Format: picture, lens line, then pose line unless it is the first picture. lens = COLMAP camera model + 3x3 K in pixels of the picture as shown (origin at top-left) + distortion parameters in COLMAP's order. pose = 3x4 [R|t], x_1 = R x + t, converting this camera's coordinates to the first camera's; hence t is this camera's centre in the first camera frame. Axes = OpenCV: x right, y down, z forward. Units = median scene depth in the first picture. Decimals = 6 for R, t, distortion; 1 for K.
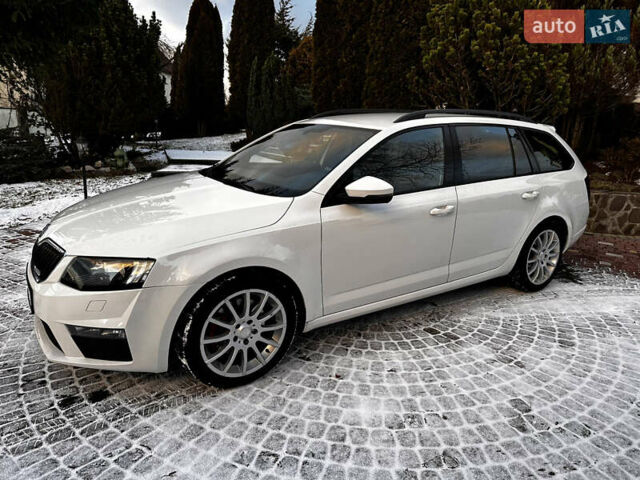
lens RADIAL K [[458.5, 0, 323.8], [0, 458.5, 240.1], [0, 0, 1]] dist [0.048438, -0.067503]
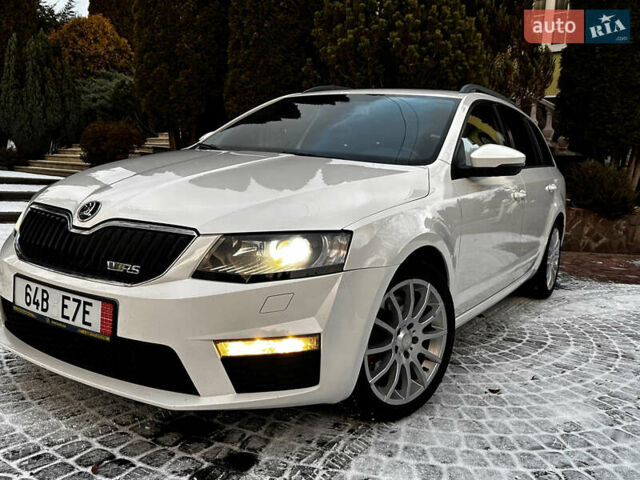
lens RADIAL K [[601.3, 0, 328.1], [0, 601.3, 238.0], [0, 0, 1]] dist [0.130153, -0.269690]
pose [[0.904603, -0.030282, 0.425179, -0.628401], [0.076003, 0.992948, -0.090983, 0.105698], [-0.419425, 0.114618, 0.900525, 0.147375]]
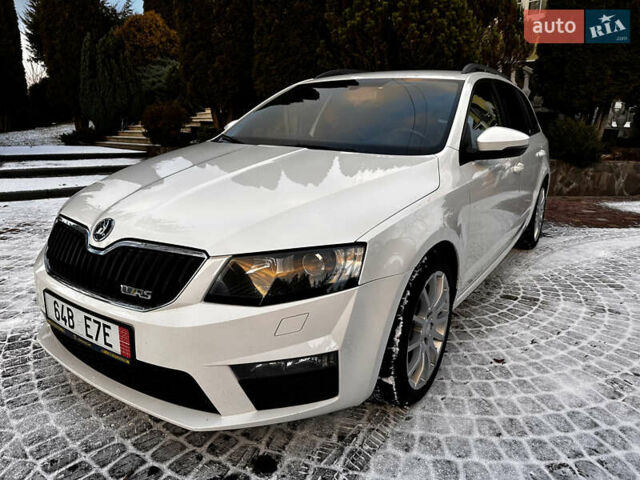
lens RADIAL K [[458.5, 0, 323.8], [0, 458.5, 240.1], [0, 0, 1]] dist [0.048438, -0.067503]
pose [[0.920755, -0.120332, 0.371120, -0.536362], [0.115855, 0.992669, 0.034424, 0.005796], [-0.372541, 0.011300, 0.927947, 0.305171]]
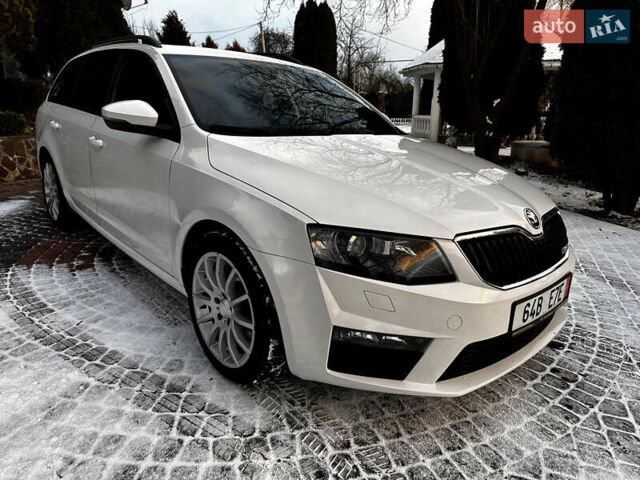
lens RADIAL K [[443.2, 0, 315.4], [0, 443.2, 236.6], [0, 0, 1]] dist [0.055681, -0.073277]
pose [[-0.148110, -0.329588, 0.932435, -1.120635], [0.208204, 0.911312, 0.355193, -0.279875], [-0.966806, 0.246744, -0.066353, 1.285883]]
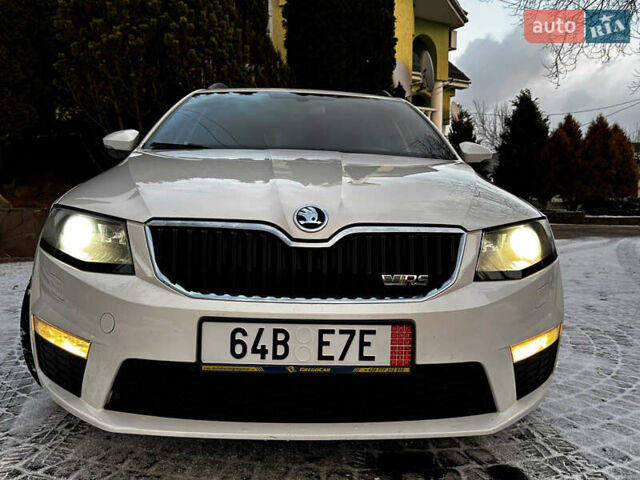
lens RADIAL K [[605.6, 0, 358.8], [0, 605.6, 212.6], [0, 0, 1]] dist [0.006792, -0.005987]
pose [[0.469266, -0.054527, 0.881372, -1.062712], [0.219248, 0.974033, -0.056475, 0.019512], [-0.855406, 0.219741, 0.469036, 0.633892]]
